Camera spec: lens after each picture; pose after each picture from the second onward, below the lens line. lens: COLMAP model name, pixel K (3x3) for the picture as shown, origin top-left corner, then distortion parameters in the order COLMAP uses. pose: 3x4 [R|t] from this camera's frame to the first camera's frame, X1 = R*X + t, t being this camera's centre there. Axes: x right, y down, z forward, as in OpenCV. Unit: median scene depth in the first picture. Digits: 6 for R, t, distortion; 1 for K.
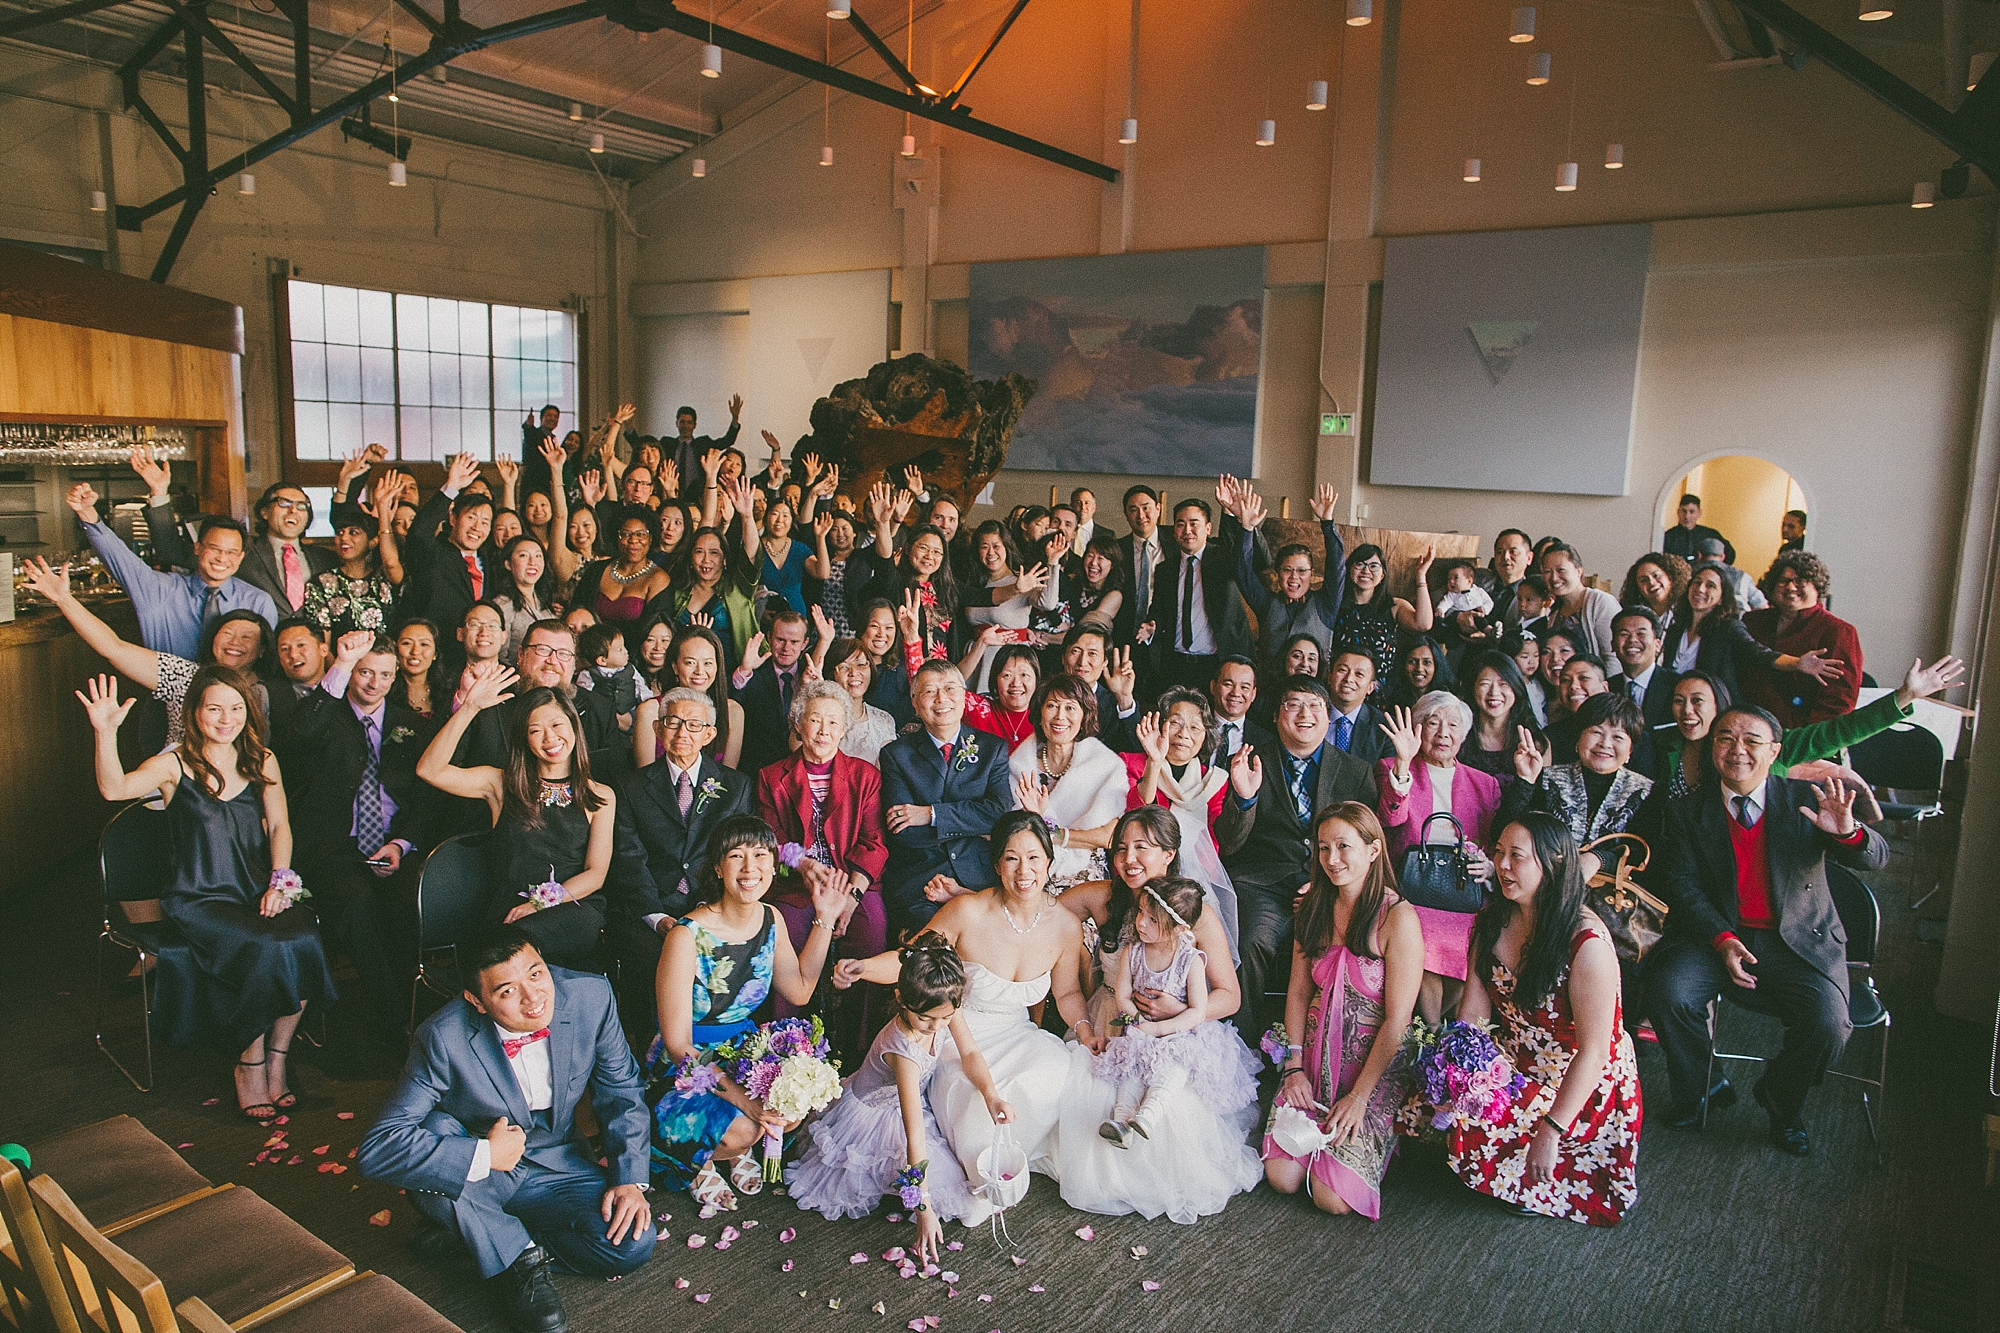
lens RADIAL K [[1397.1, 0, 971.9], [0, 1397.1, 658.5], [0, 0, 1]] dist [-0.037862, 0.031653]
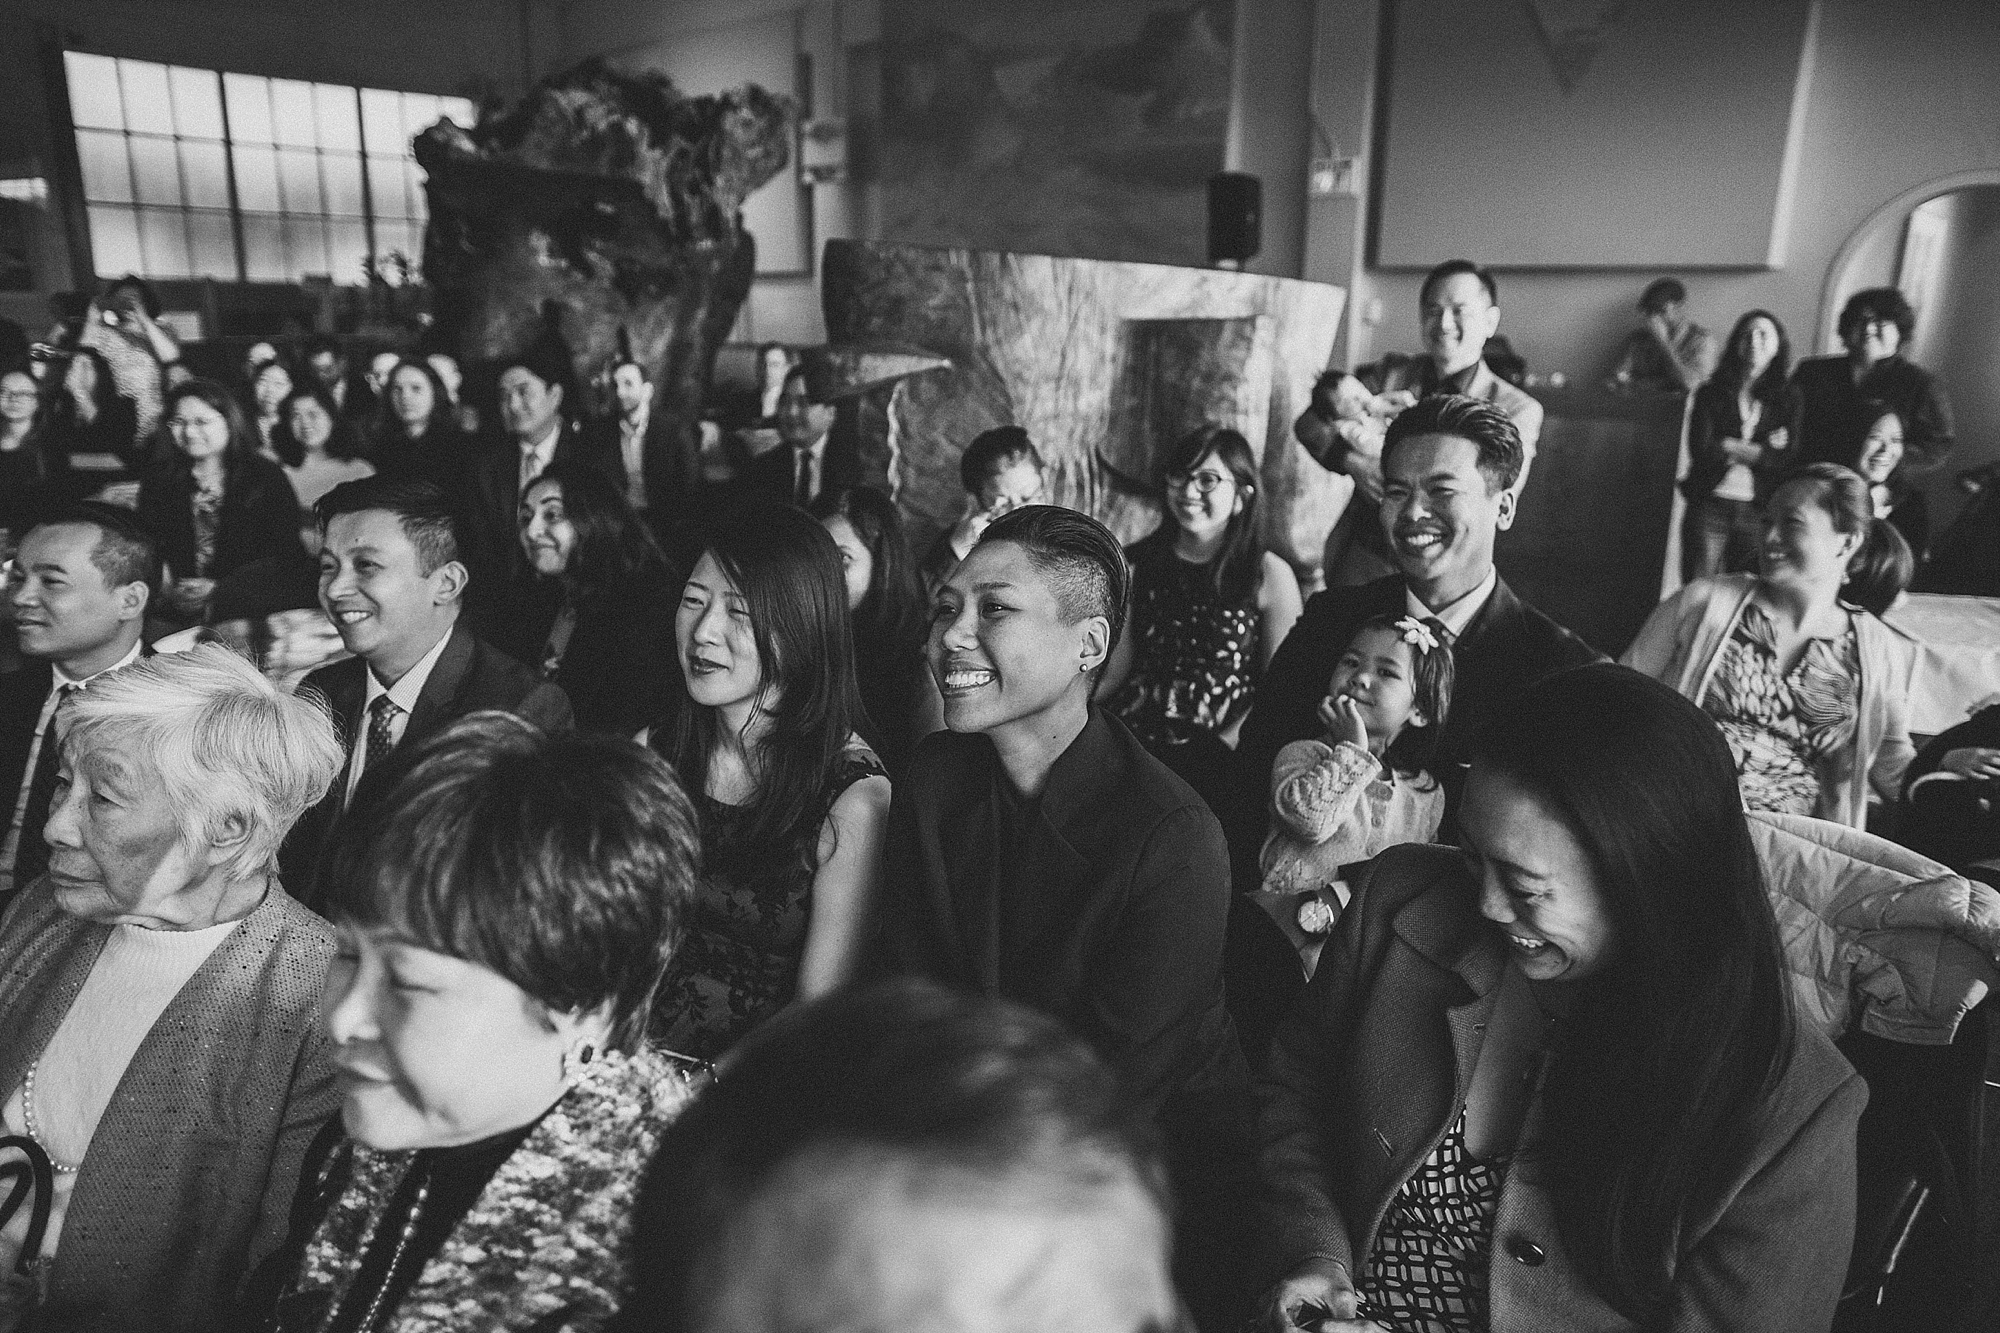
lens RADIAL K [[1397.1, 0, 971.9], [0, 1397.1, 658.5], [0, 0, 1]] dist [-0.037862, 0.031653]
pose [[0.985177, 0.029903, -0.168912, 0.200291], [-0.014520, 0.995692, 0.091584, 0.000683], [0.170923, -0.087774, 0.981367, 0.289533]]
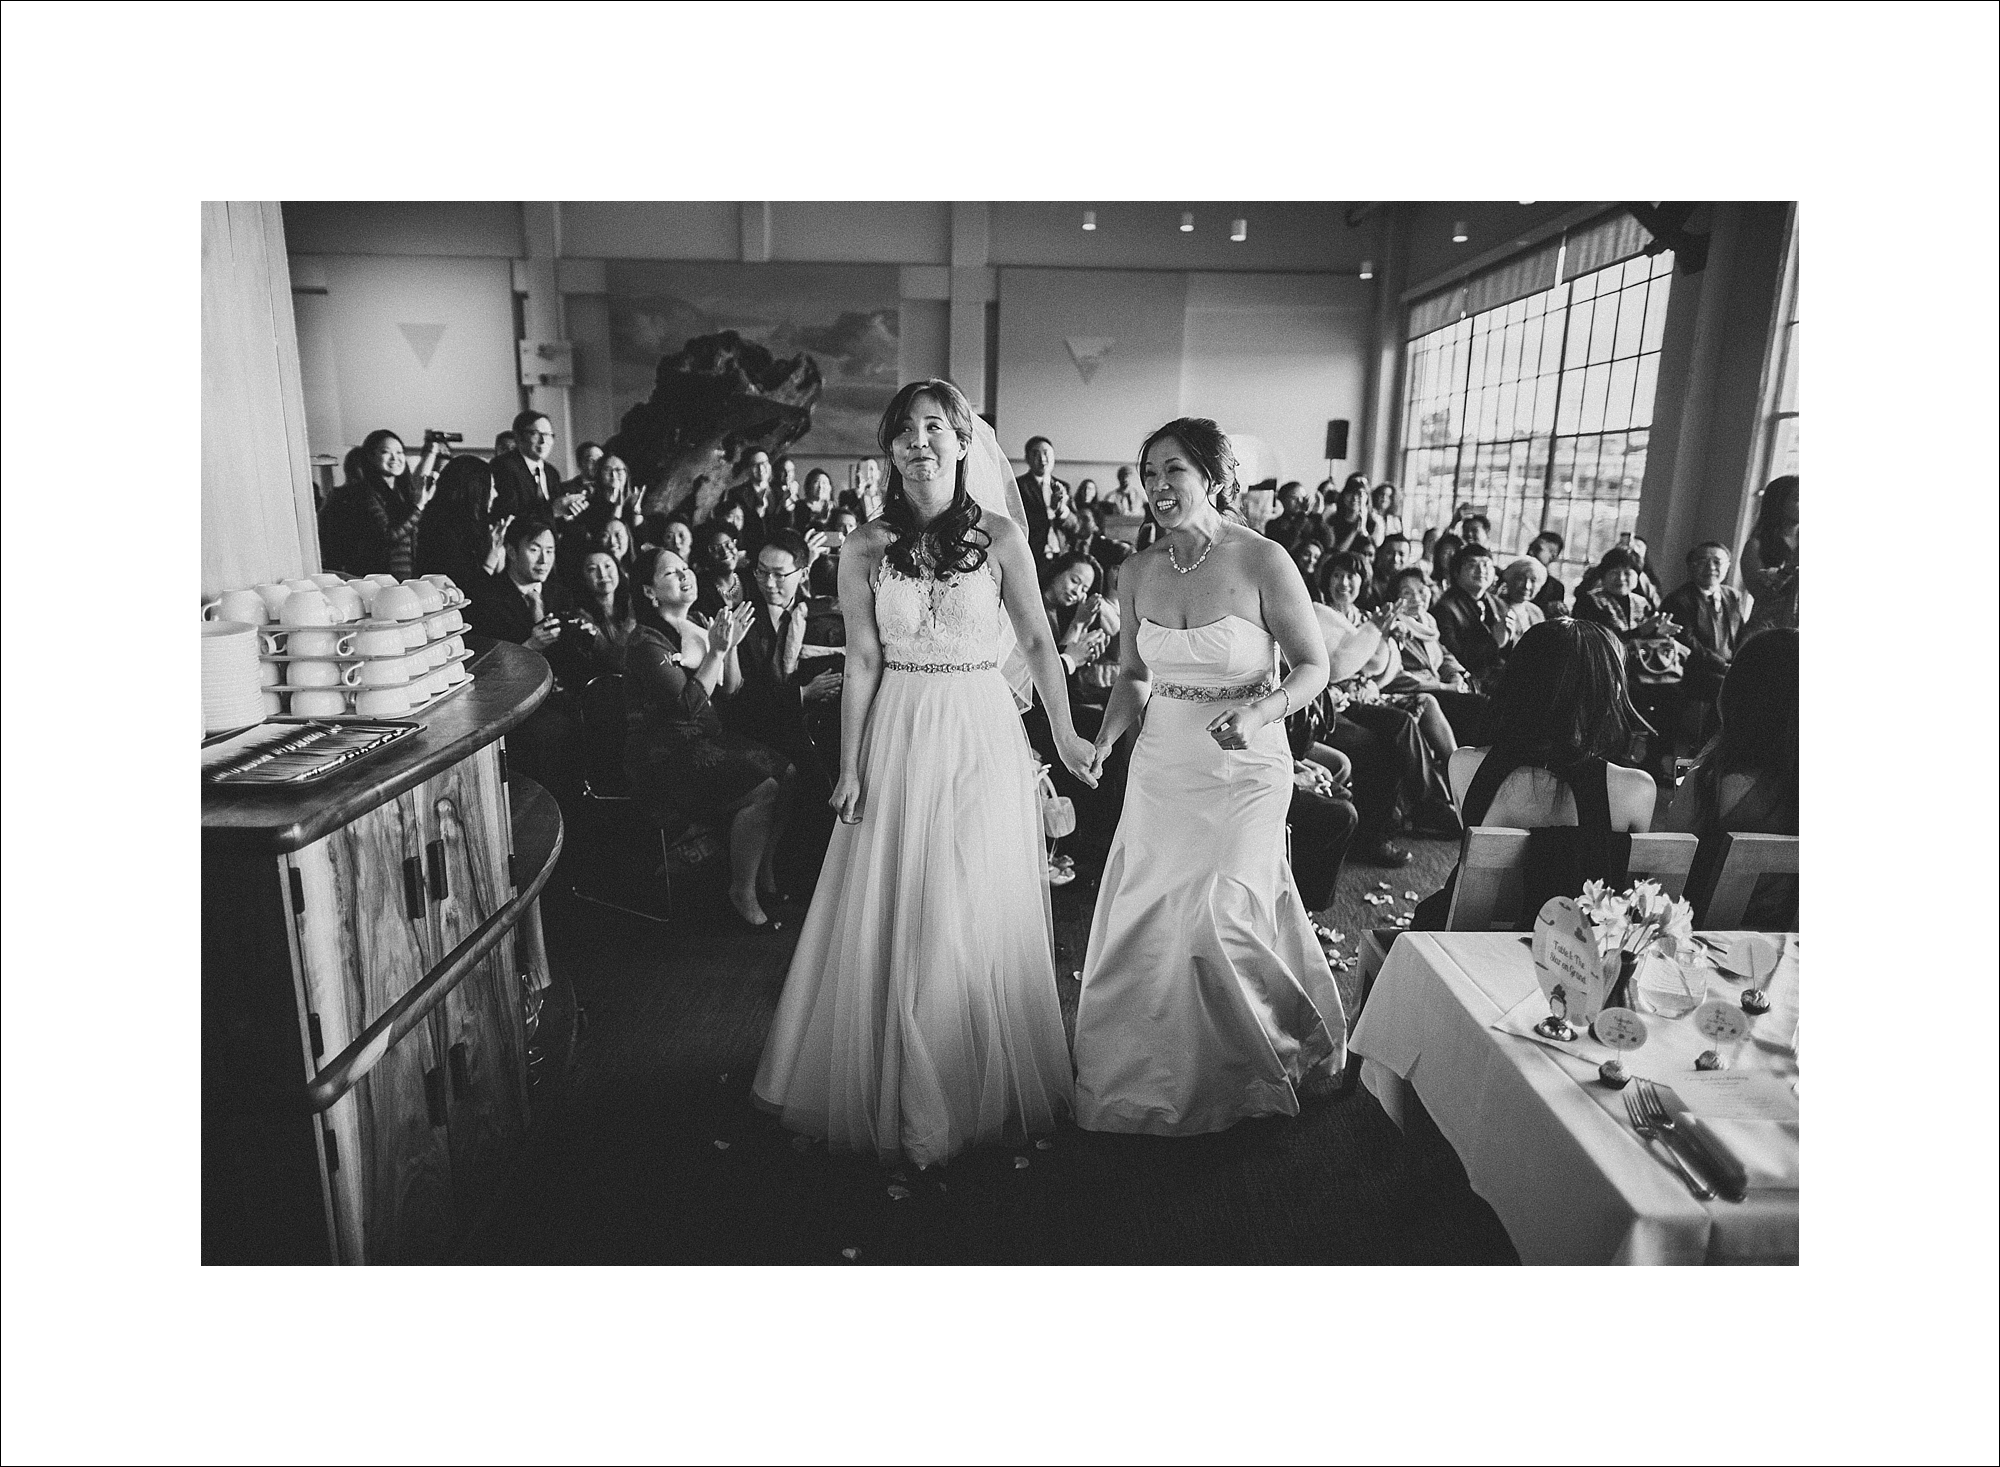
lens RADIAL K [[1112.4, 0, 983.4], [0, 1112.4, 731.8], [0, 0, 1]] dist [-0.038893, 0.030437]
pose [[0.822351, -0.132736, 0.553281, -0.319576], [0.084870, 0.990145, 0.111399, 0.012437], [-0.562615, -0.044653, 0.825512, 0.116508]]
